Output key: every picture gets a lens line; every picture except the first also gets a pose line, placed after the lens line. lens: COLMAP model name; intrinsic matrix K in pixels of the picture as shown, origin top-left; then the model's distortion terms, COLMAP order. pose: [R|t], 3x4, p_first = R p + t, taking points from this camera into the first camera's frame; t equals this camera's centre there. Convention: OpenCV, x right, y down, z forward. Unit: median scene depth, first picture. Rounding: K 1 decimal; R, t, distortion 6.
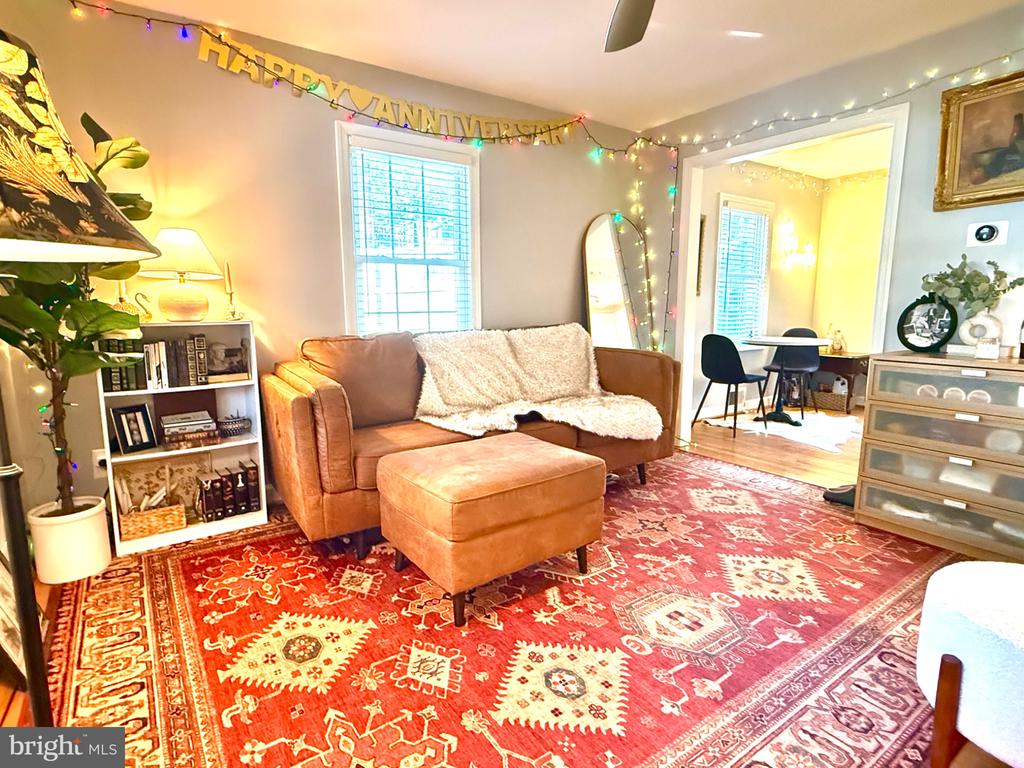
lens RADIAL K [[545.9, 0, 511.5], [0, 545.9, 385.8], [0, 0, 1]] dist [-0.001617, 0.001103]
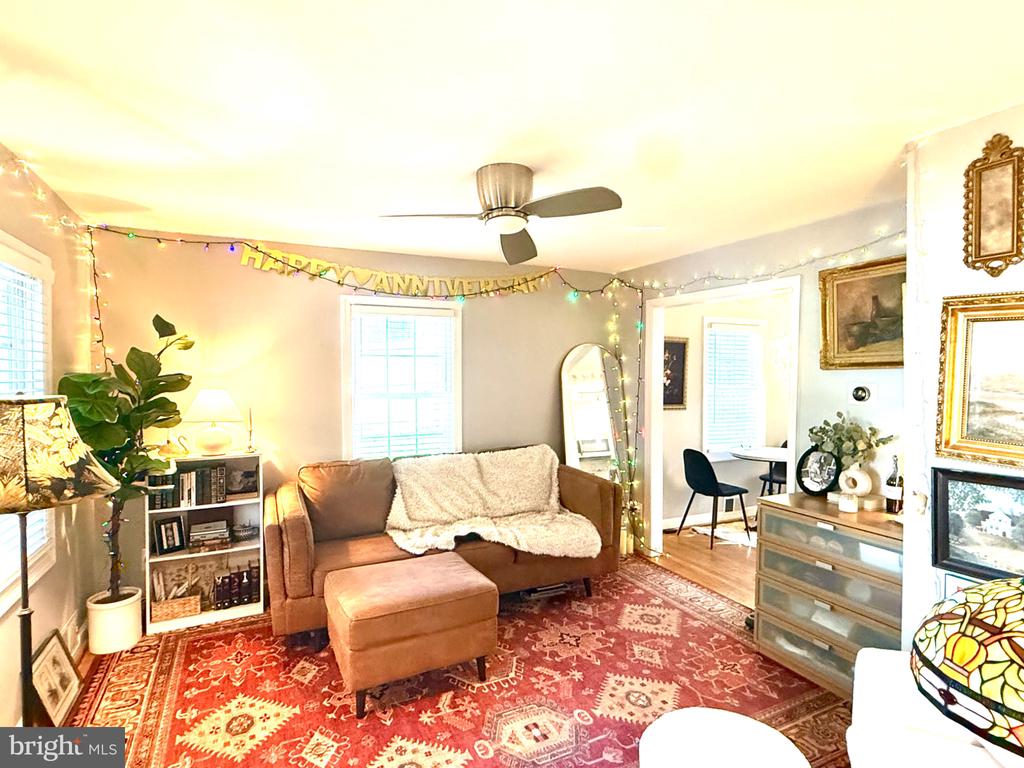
lens RADIAL K [[545.9, 0, 514.3], [0, 545.9, 384.3], [0, 0, 1]] dist [-0.001617, 0.001103]
pose [[0.987762, 0.007005, -0.155809, 0.331683], [-0.026168, 0.992273, -0.121281, -0.140874], [0.153756, 0.123874, 0.980313, -0.219301]]
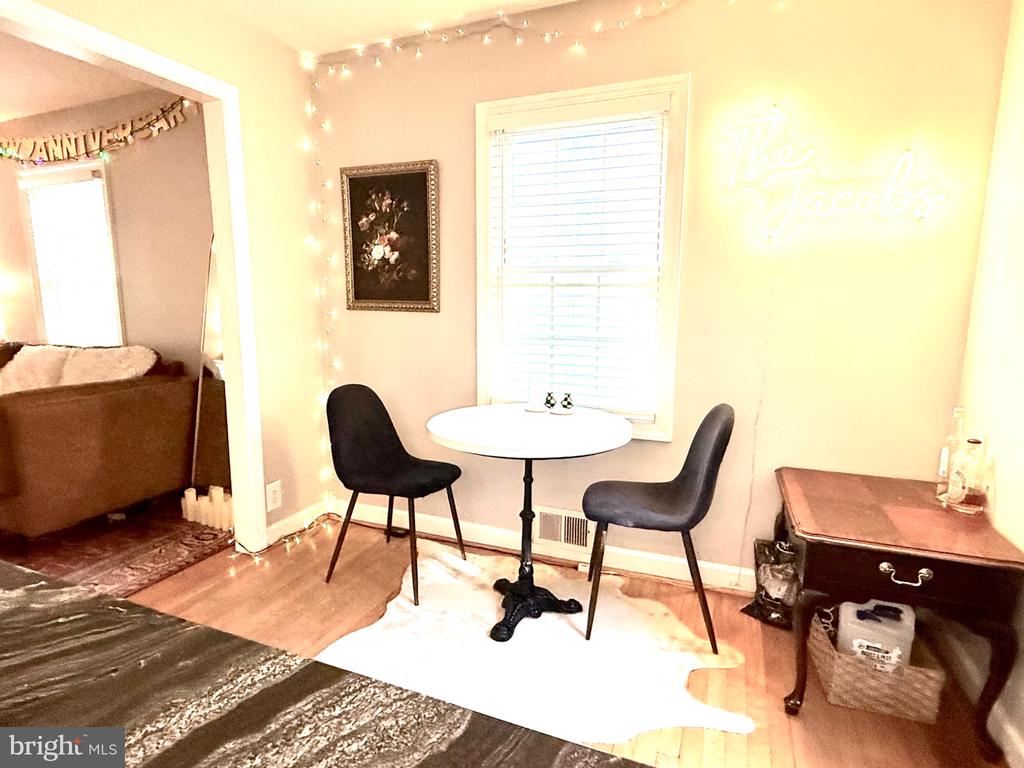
lens RADIAL K [[545.9, 0, 505.4], [0, 545.9, 386.0], [0, 0, 1]] dist [-0.001617, 0.001103]
pose [[0.536938, 0.134615, -0.832812, 1.571336], [-0.127470, 0.988799, 0.077645, -0.269654], [0.833936, 0.064468, 0.548083, 1.435902]]
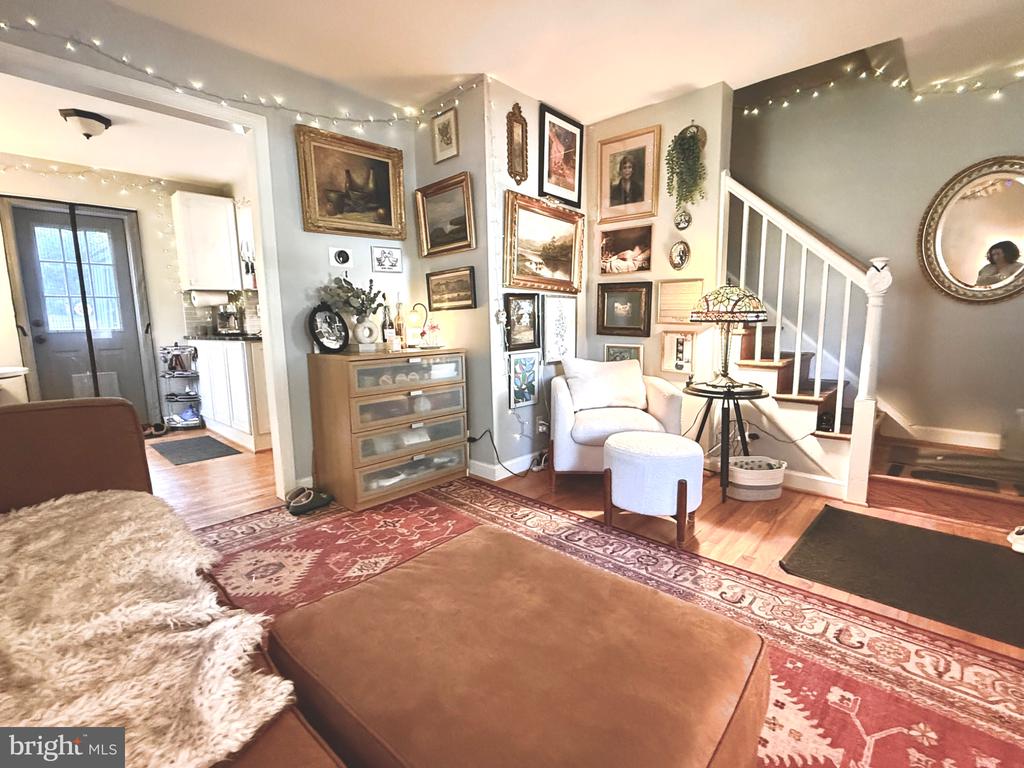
lens RADIAL K [[476.9, 0, 512.7], [0, 476.9, 385.2], [0, 0, 1]] dist [-0.000938, -0.000195]
pose [[-0.204522, -0.132415, 0.969865, -0.330566], [0.161114, 0.972741, 0.166783, -0.107601], [-0.965512, 0.190369, -0.177613, 0.858645]]
